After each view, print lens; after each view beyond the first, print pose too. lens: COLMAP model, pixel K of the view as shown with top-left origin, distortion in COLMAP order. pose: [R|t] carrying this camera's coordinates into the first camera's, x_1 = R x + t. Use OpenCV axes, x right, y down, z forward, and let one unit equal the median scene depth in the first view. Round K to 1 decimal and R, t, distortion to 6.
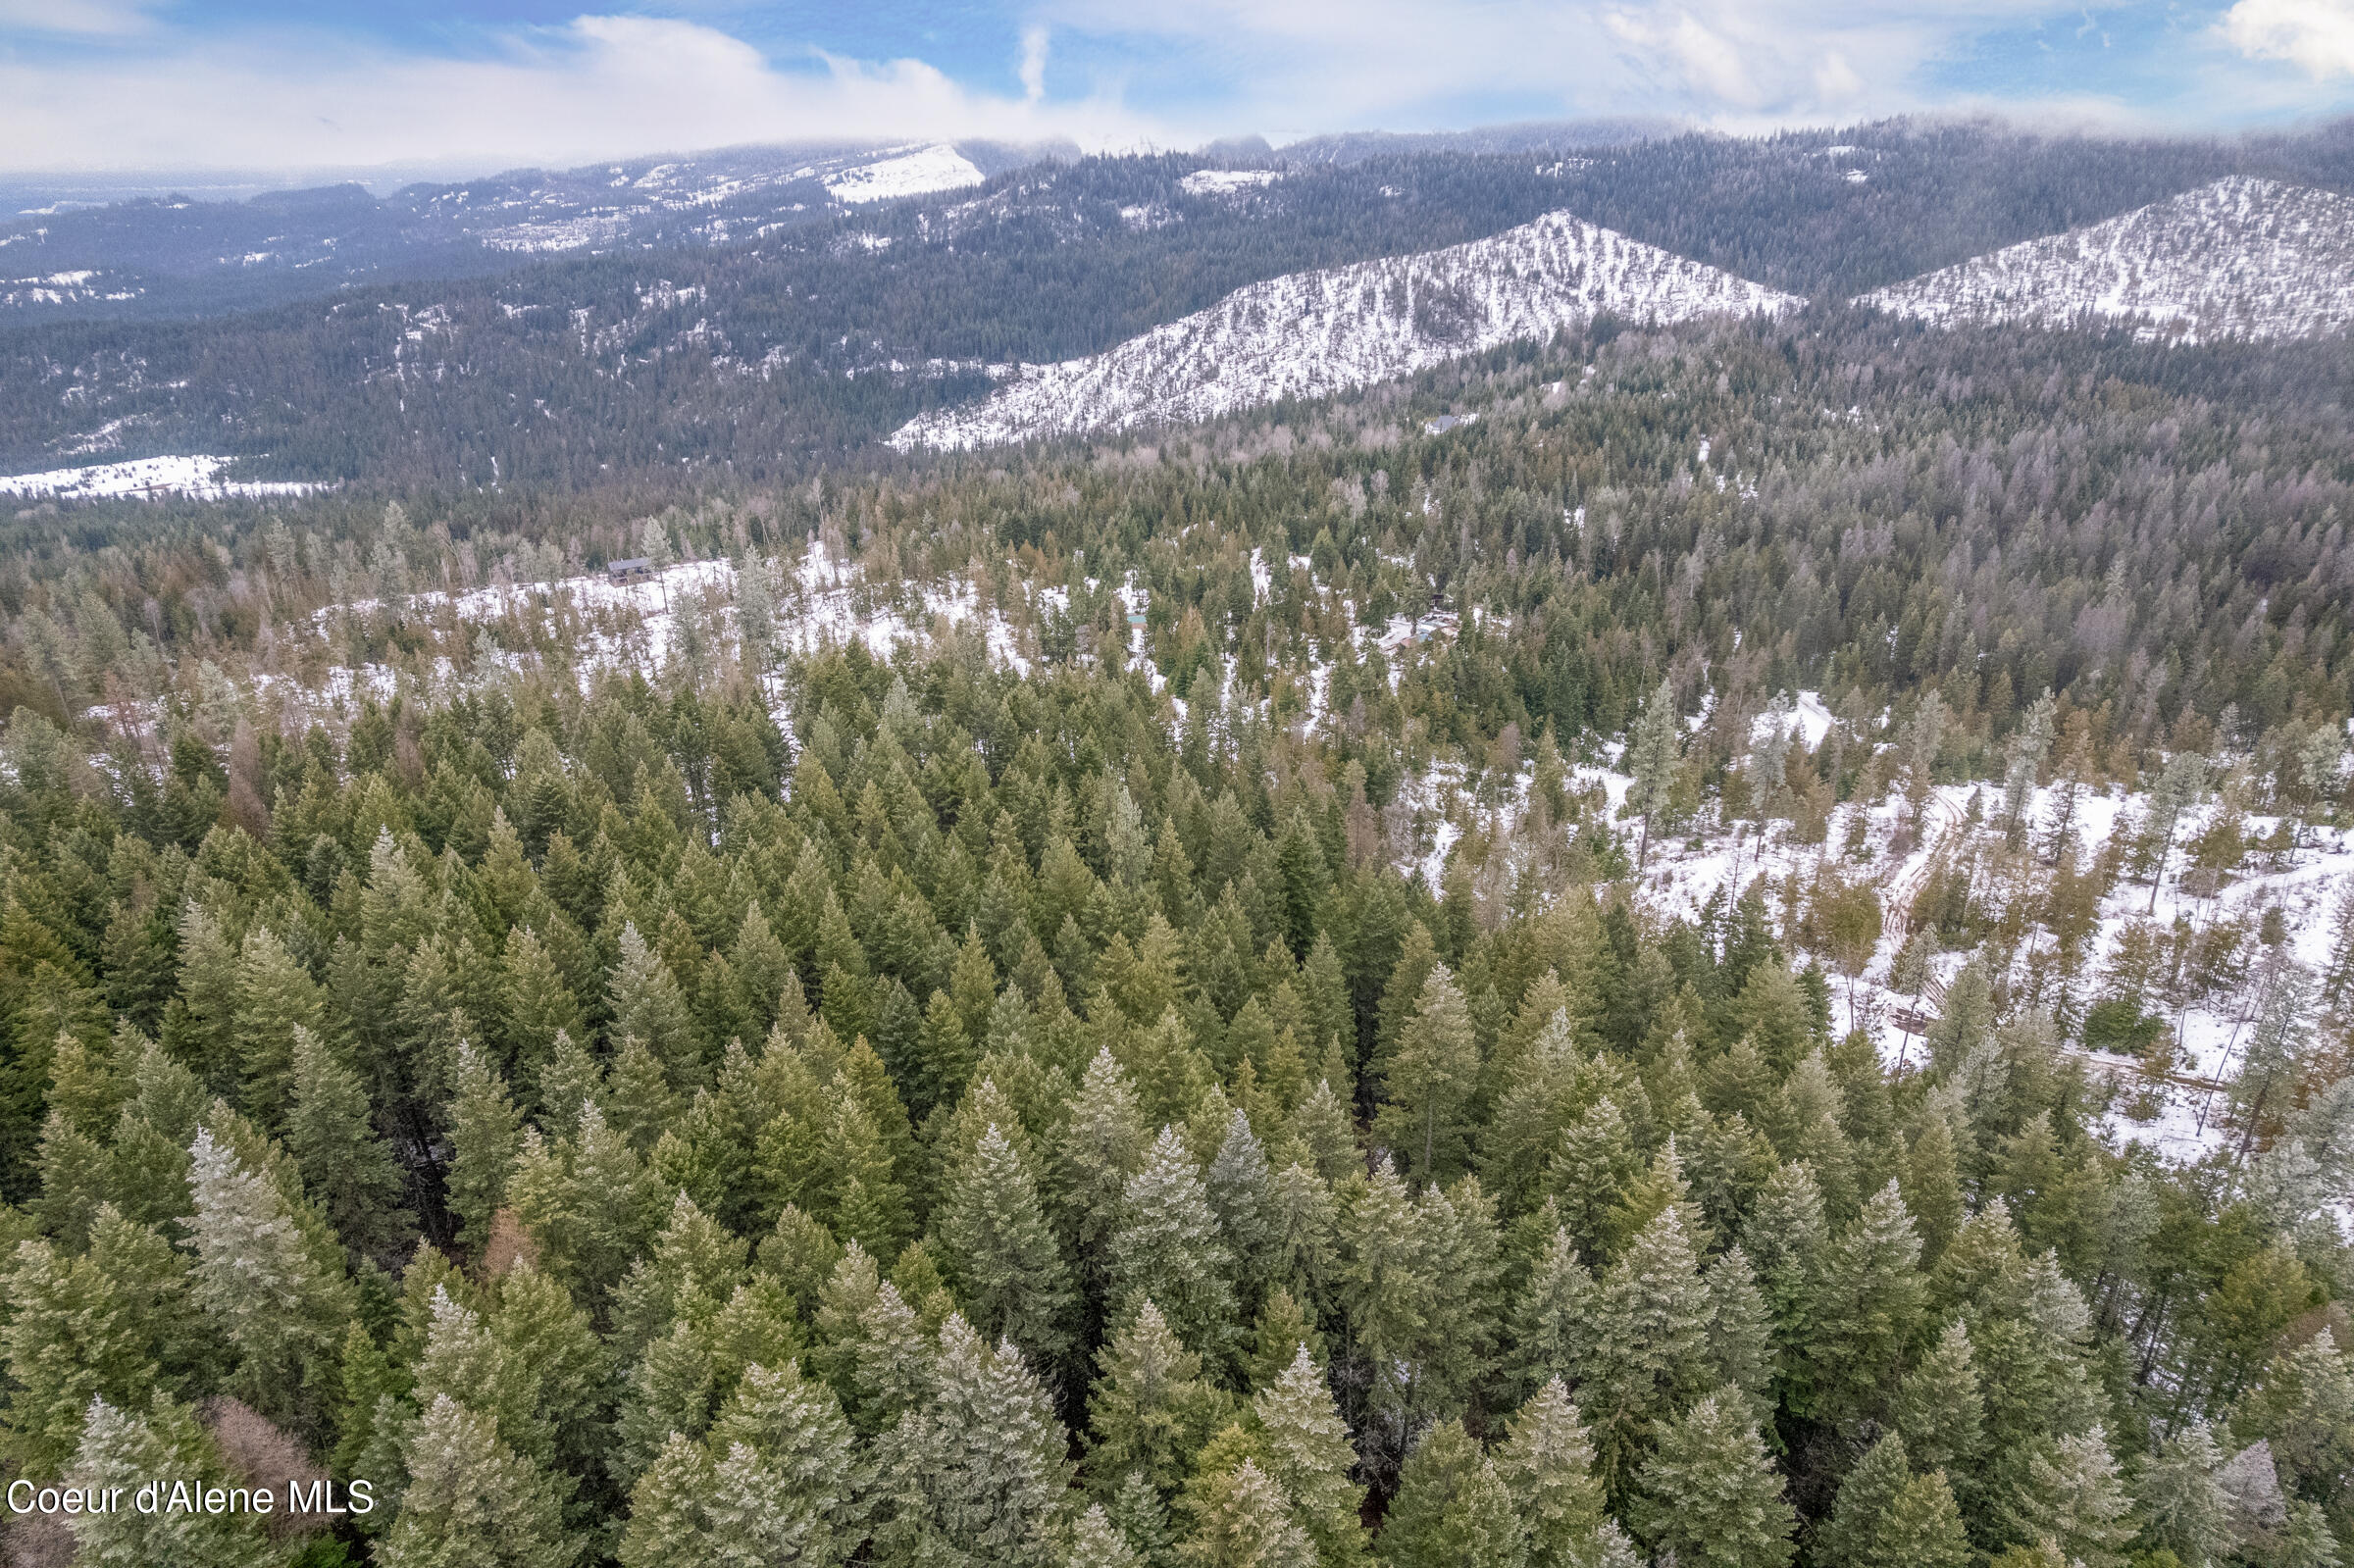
lens RADIAL K [[1517.6, 0, 1182.1], [0, 1517.6, 776.9], [0, 0, 1]] dist [-0.083570, 0.077596]
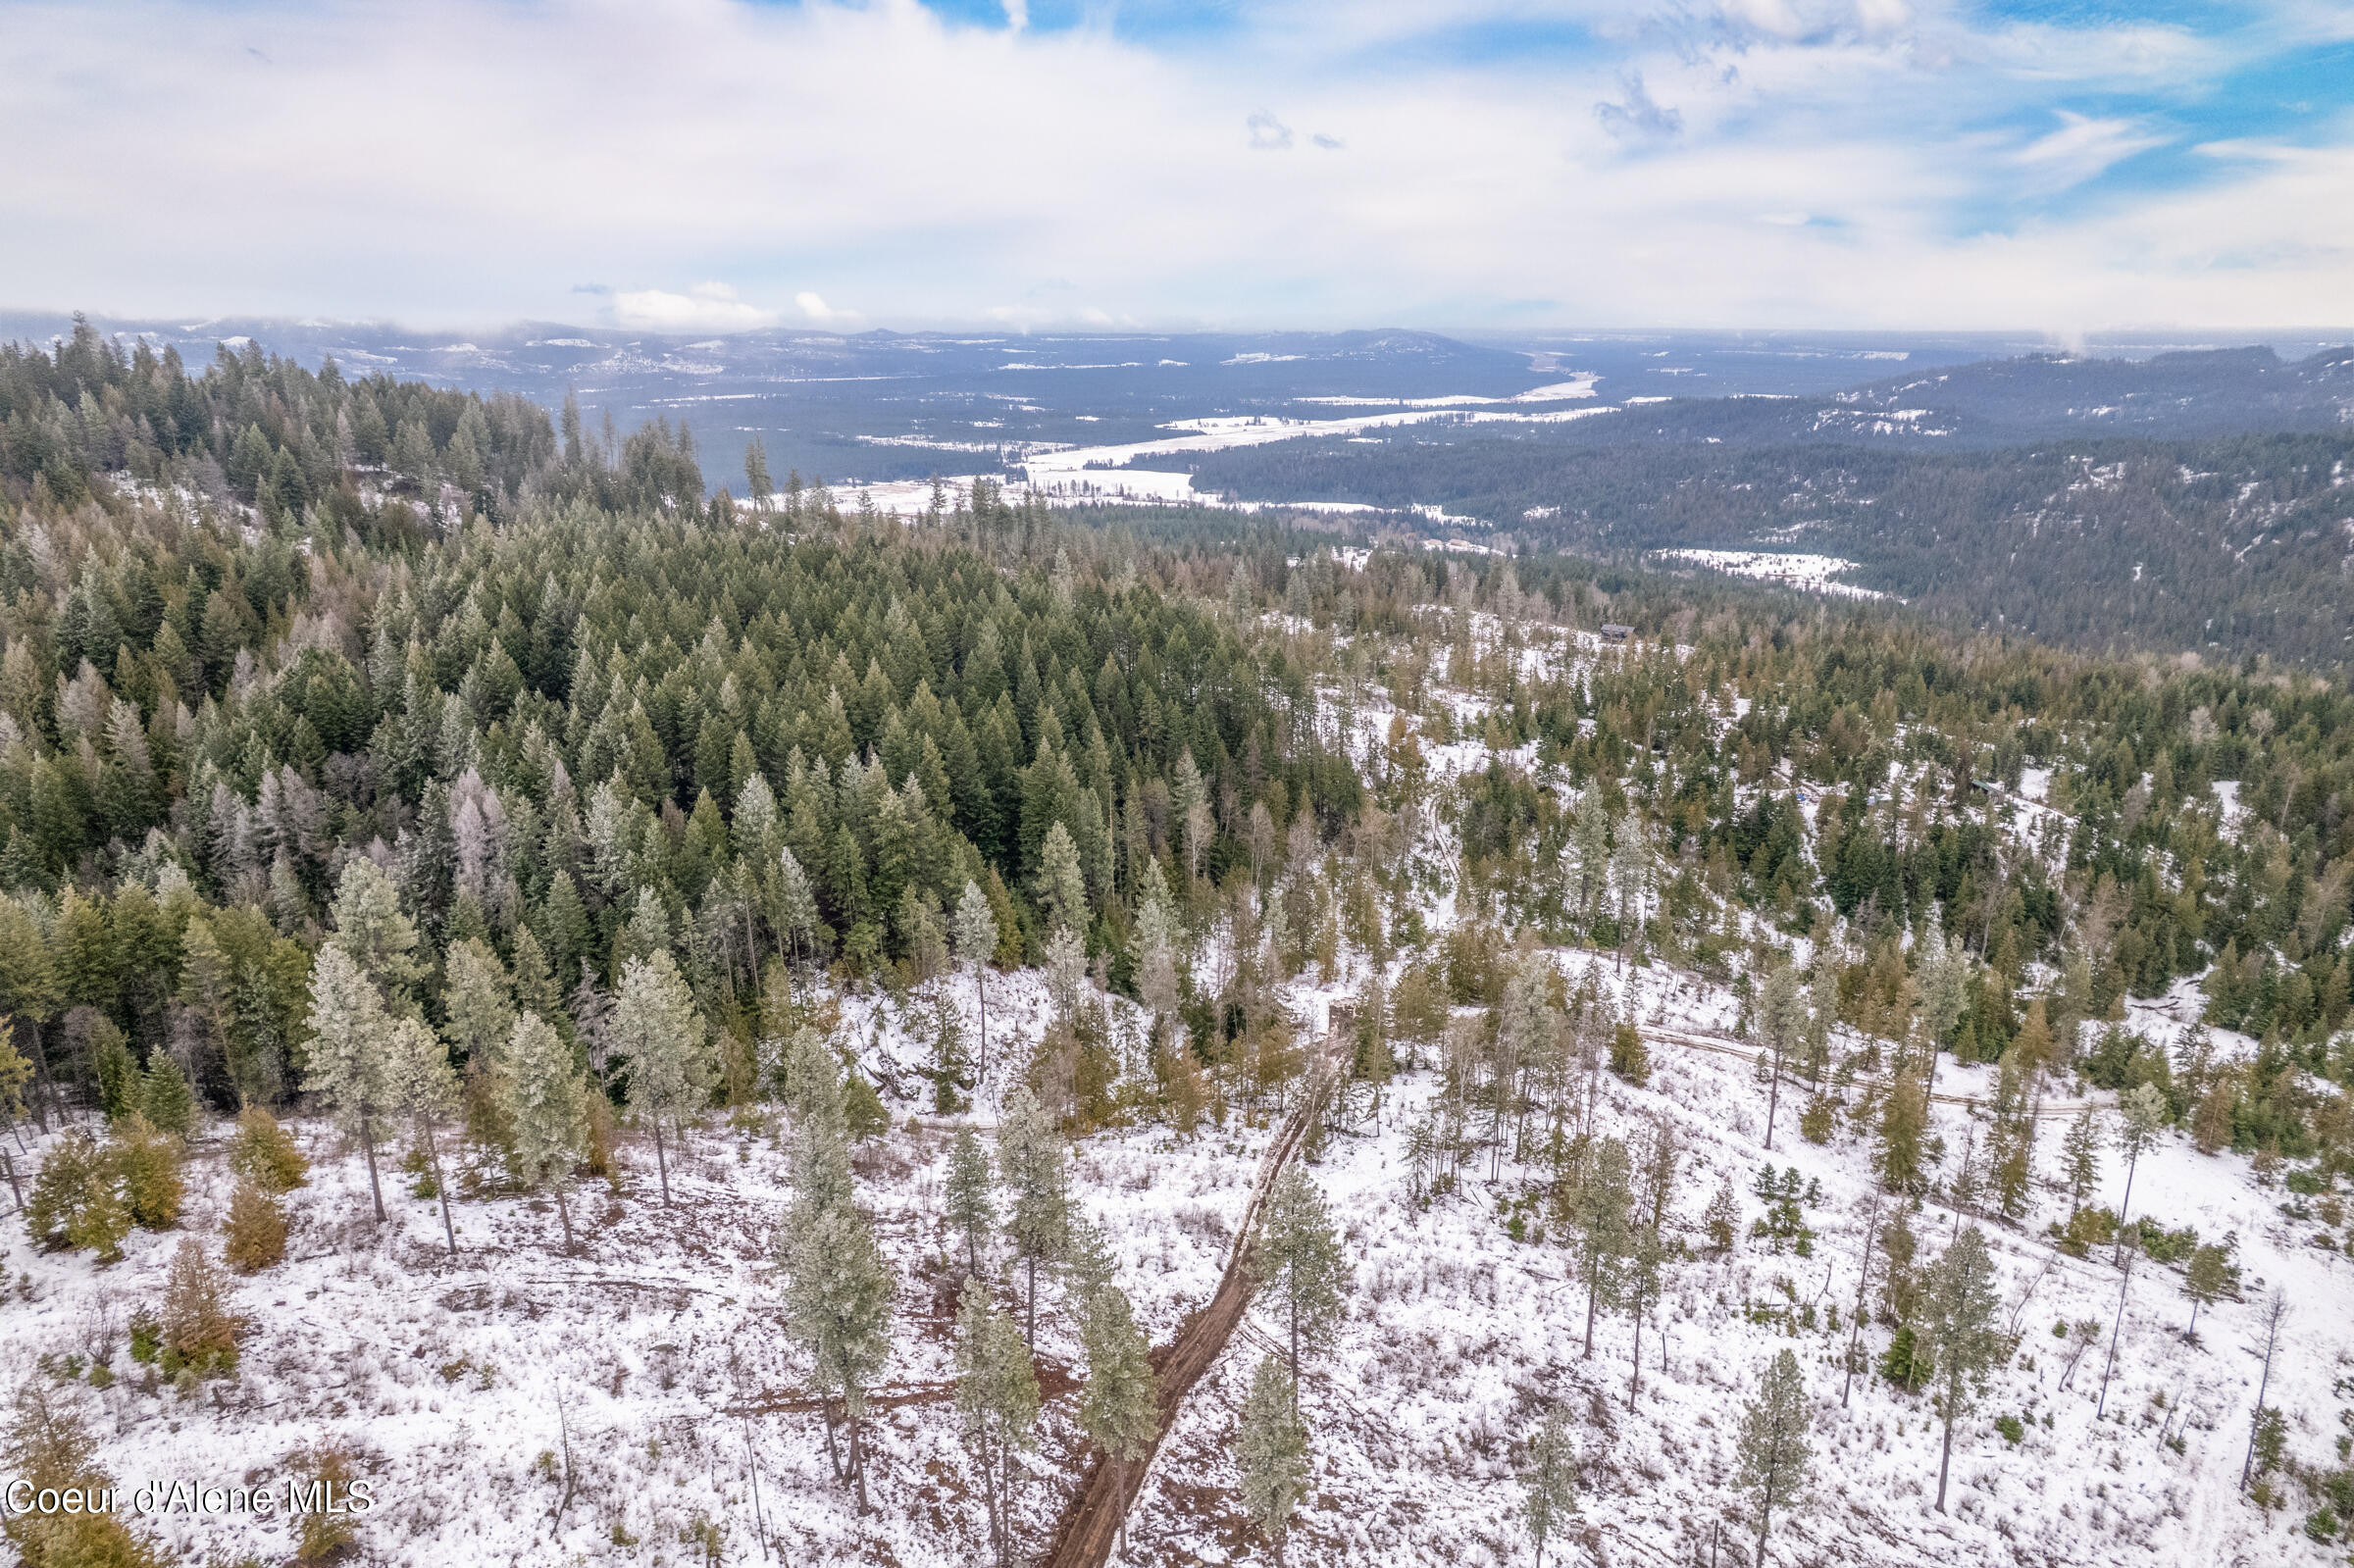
lens RADIAL K [[1512.0, 0, 1179.9], [0, 1512.0, 782.9], [0, 0, 1]] dist [-0.073203, 0.064593]
pose [[0.421231, 0.281623, -0.862121, 0.197749], [-0.358728, 0.924787, 0.126819, -0.015497], [0.832994, 0.255847, 0.490575, 0.029967]]
